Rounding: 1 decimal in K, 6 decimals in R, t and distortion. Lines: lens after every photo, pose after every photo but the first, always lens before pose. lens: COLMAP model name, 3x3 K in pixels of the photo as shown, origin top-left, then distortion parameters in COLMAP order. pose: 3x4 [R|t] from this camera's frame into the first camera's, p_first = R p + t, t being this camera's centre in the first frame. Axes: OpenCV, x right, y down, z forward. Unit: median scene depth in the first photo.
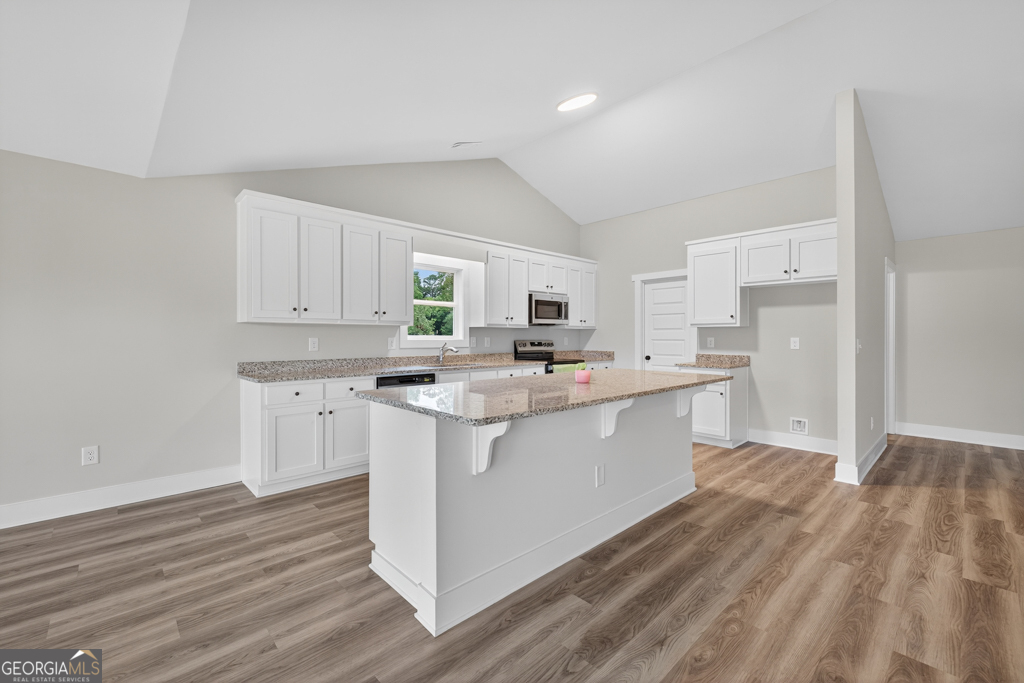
lens RADIAL K [[430.1, 0, 514.7], [0, 430.1, 337.2], [0, 0, 1]] dist [0.010000, -0.000074]
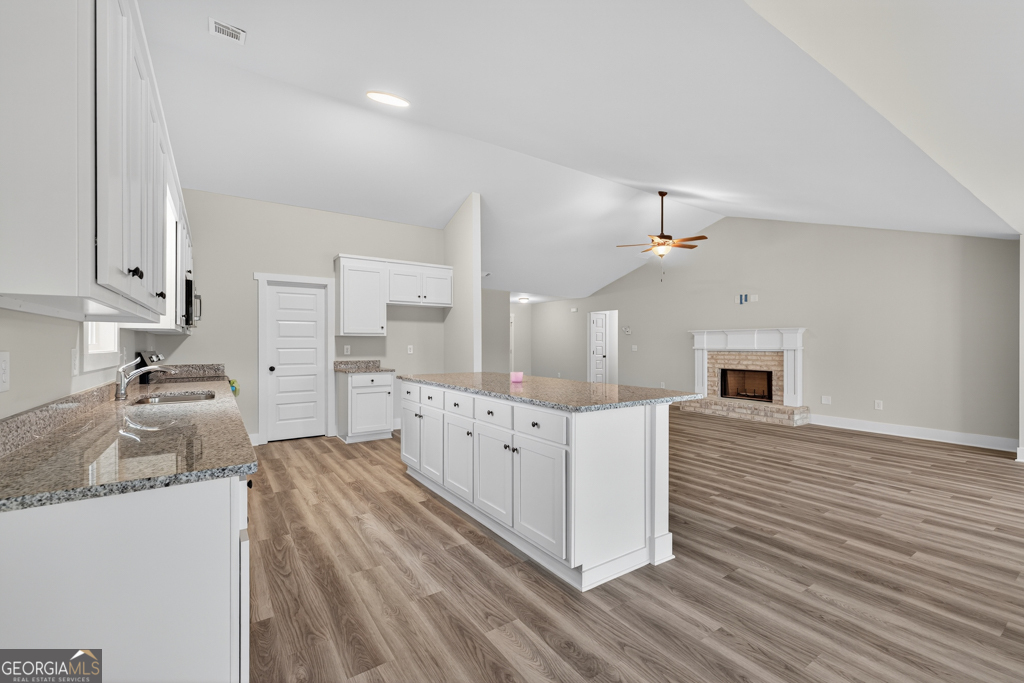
lens RADIAL K [[439.2, 0, 494.8], [0, 439.2, 342.3], [0, 0, 1]] dist [0.012486, -0.000191]
pose [[0.166969, 0.003076, 0.985957, -1.063150], [0.003691, 0.999986, -0.003745, -0.002489], [-0.985955, 0.004265, 0.166955, 0.833819]]
